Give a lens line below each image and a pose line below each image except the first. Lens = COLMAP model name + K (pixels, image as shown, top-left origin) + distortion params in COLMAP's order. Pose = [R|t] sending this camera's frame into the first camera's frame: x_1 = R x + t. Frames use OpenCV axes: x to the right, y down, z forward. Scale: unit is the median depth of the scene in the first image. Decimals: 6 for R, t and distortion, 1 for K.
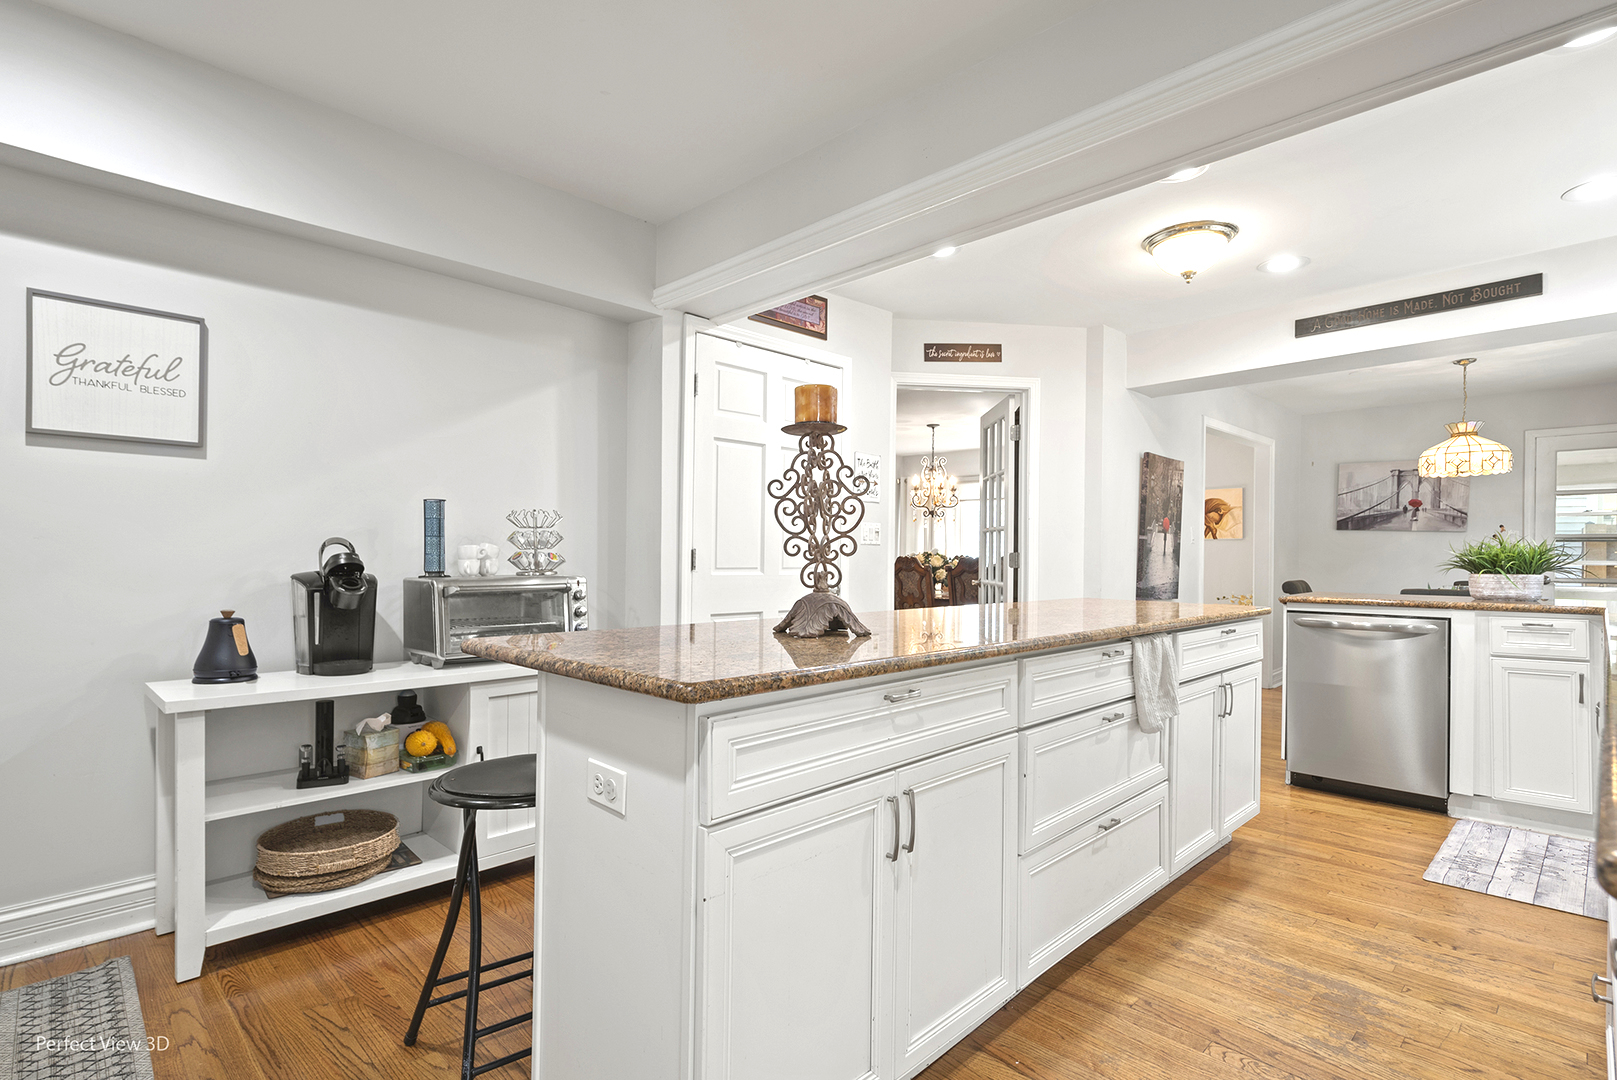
lens RADIAL K [[789.3, 0, 810.5], [0, 789.3, 573.7], [0, 0, 1]] dist [0.000247, -0.000410]
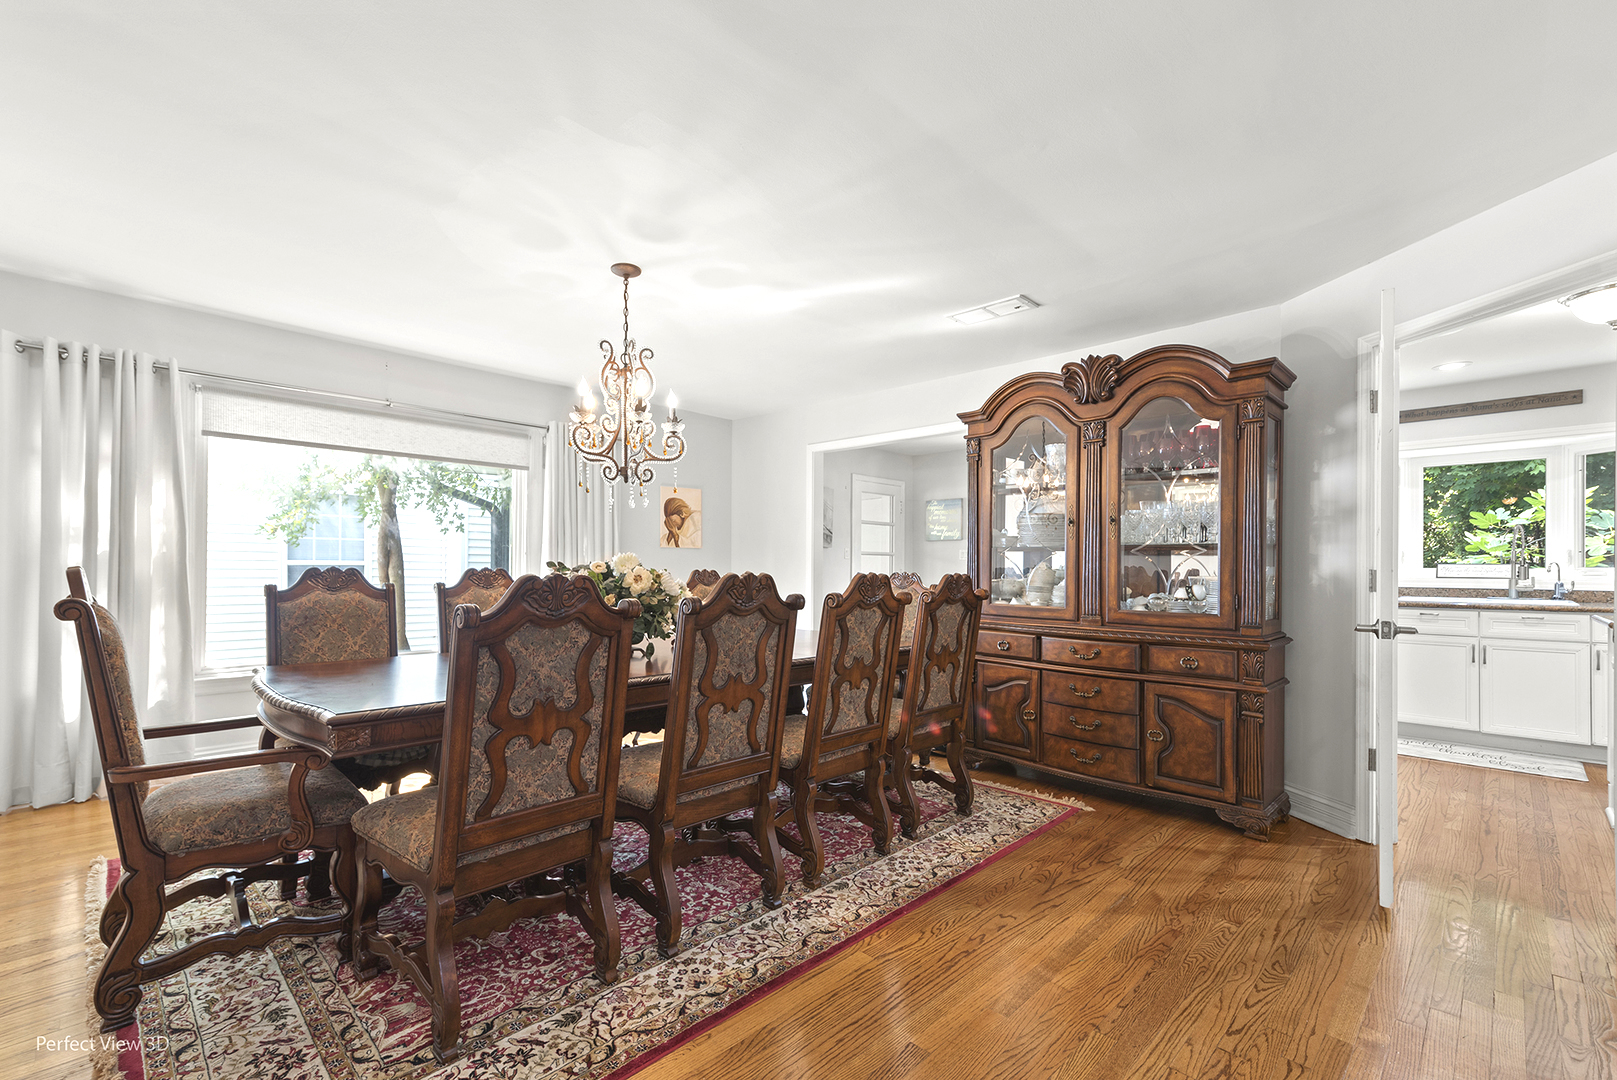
lens RADIAL K [[696.7, 0, 759.1], [0, 696.7, 566.4], [0, 0, 1]] dist [0.001072, 0.000166]
pose [[0.046393, -0.003095, 0.998918, -0.580971], [0.015468, 0.999878, 0.002379, -0.063500], [-0.998803, 0.015341, 0.046436, 2.336481]]
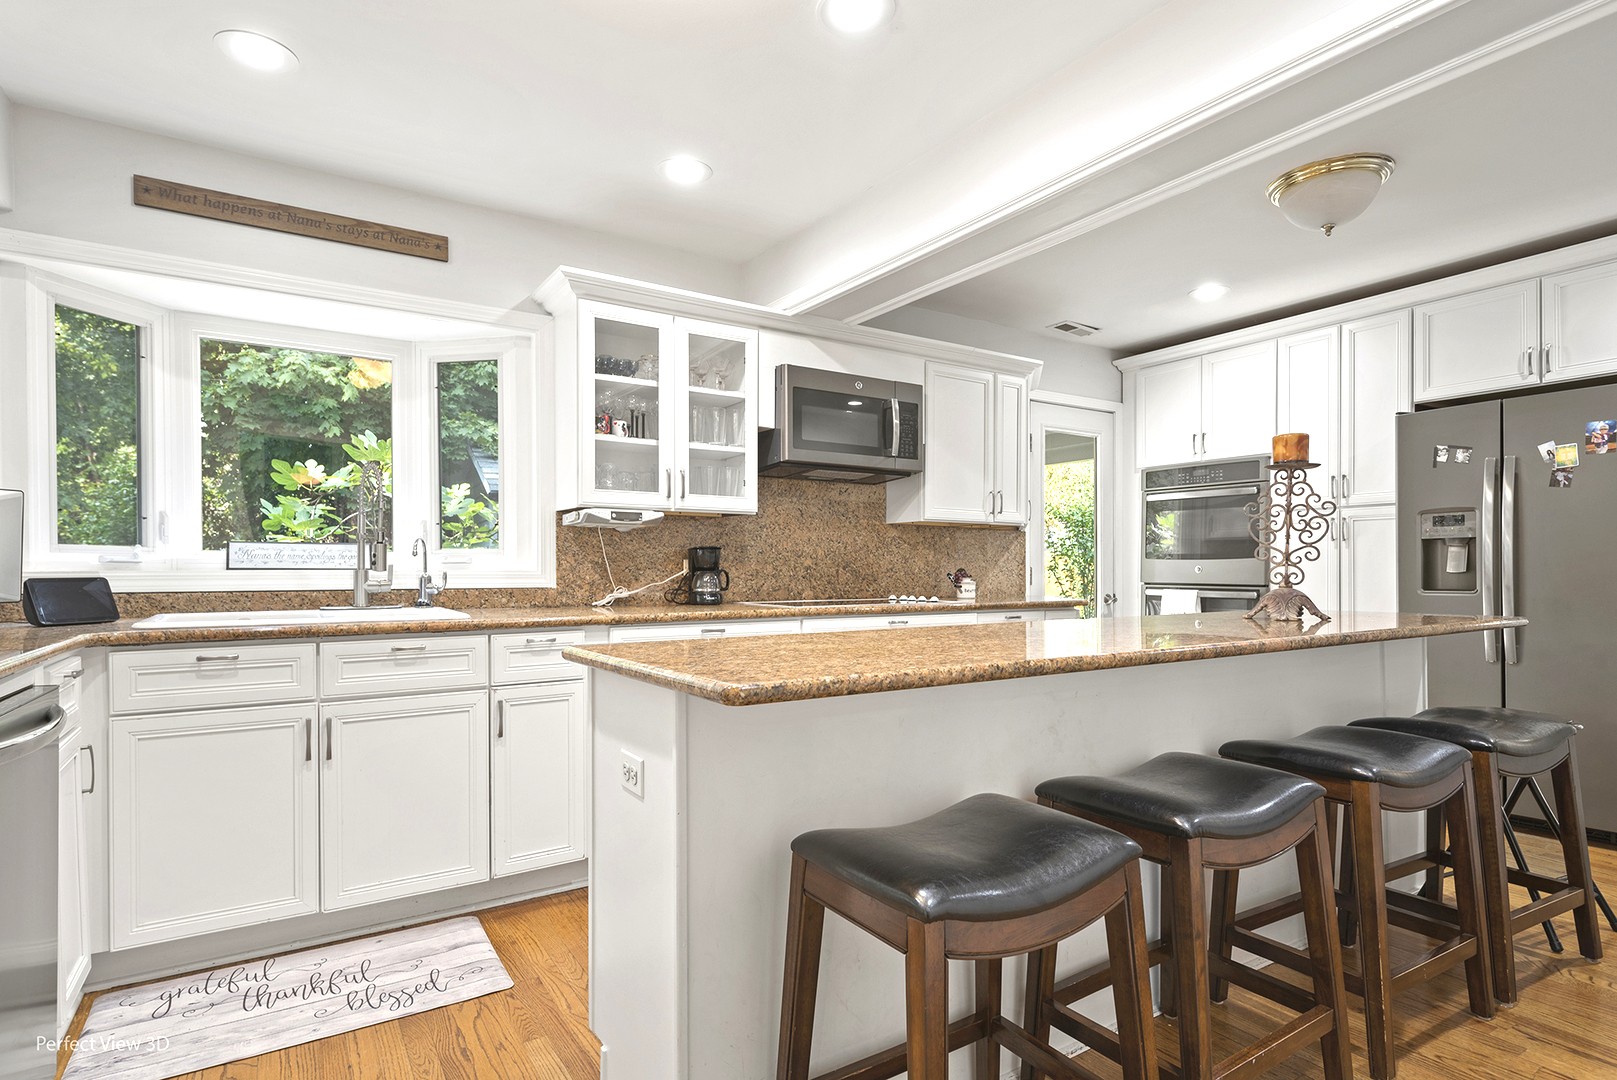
lens RADIAL K [[849.2, 0, 828.4], [0, 849.2, 576.6], [0, 0, 1]] dist [0.010039, -0.000896]
pose [[-0.975184, -0.003748, 0.221365, 0.279386], [0.003705, 0.999440, 0.033244, -0.029866], [-0.221366, 0.033239, -0.974624, 1.590967]]
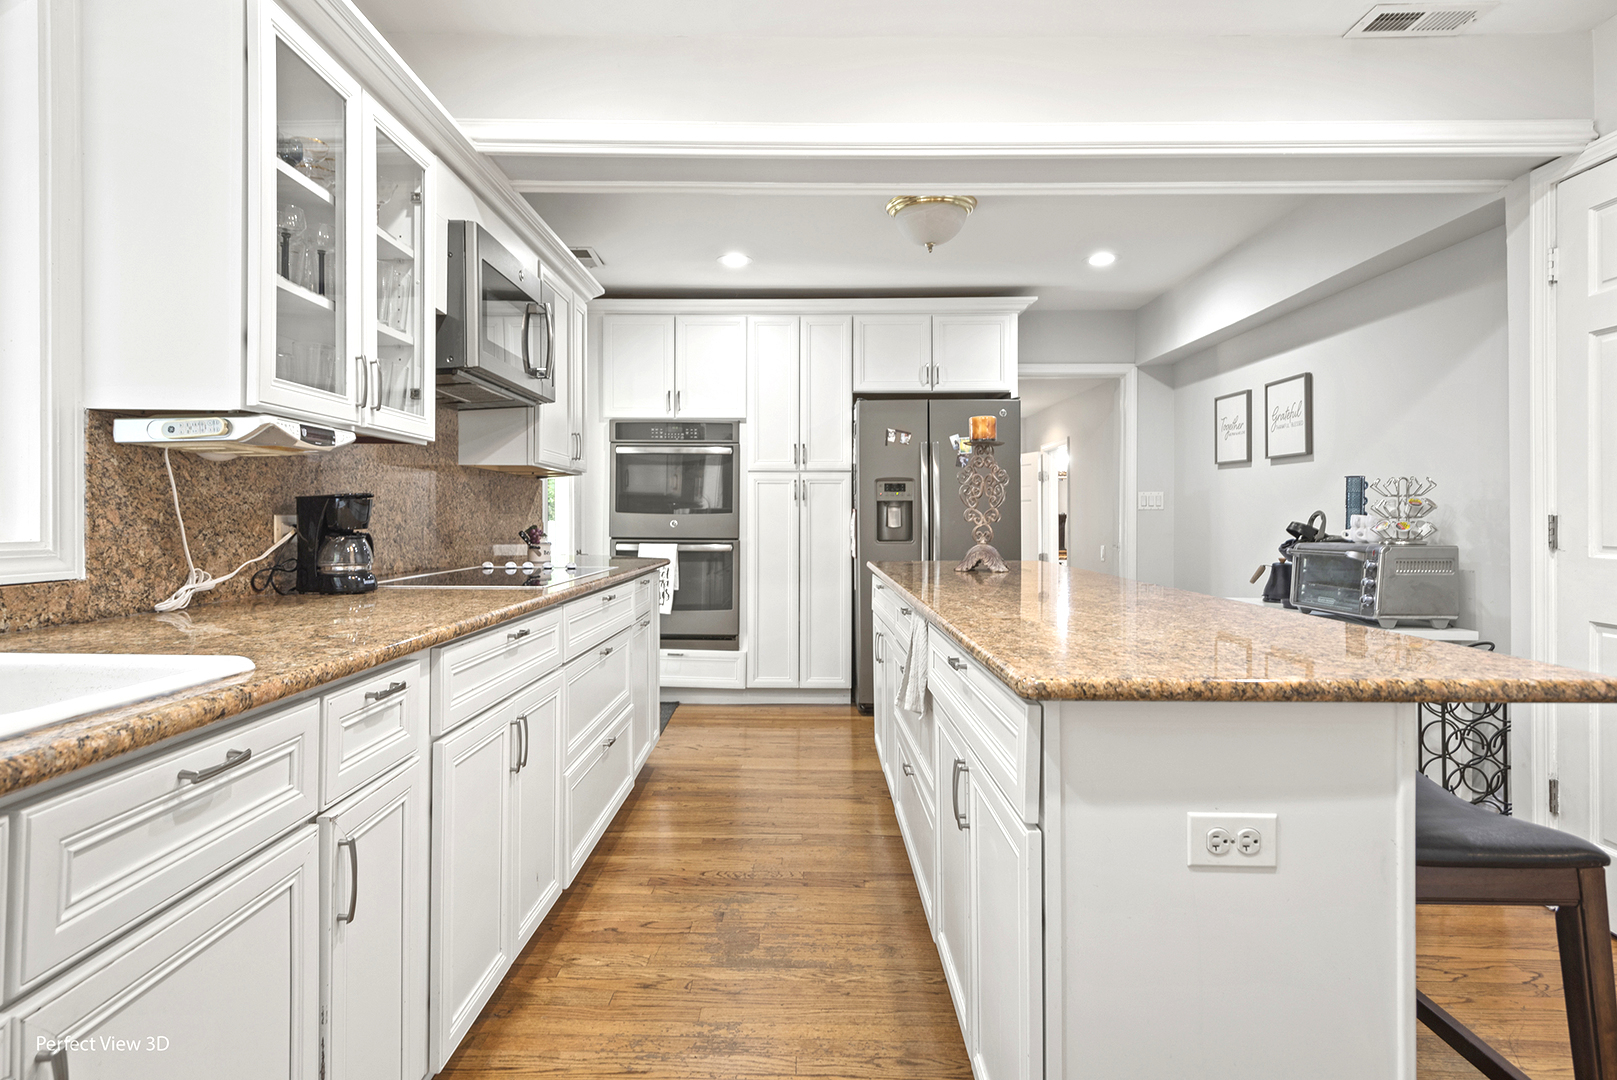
lens RADIAL K [[867.4, 0, 782.4], [0, 867.4, 518.2], [0, 0, 1]] dist [0.004257, 0.000002]
pose [[-0.730078, -0.003591, -0.683355, 0.939074], [-0.022333, 0.999577, 0.018608, -0.034290], [0.682999, 0.028846, -0.729849, 1.233288]]
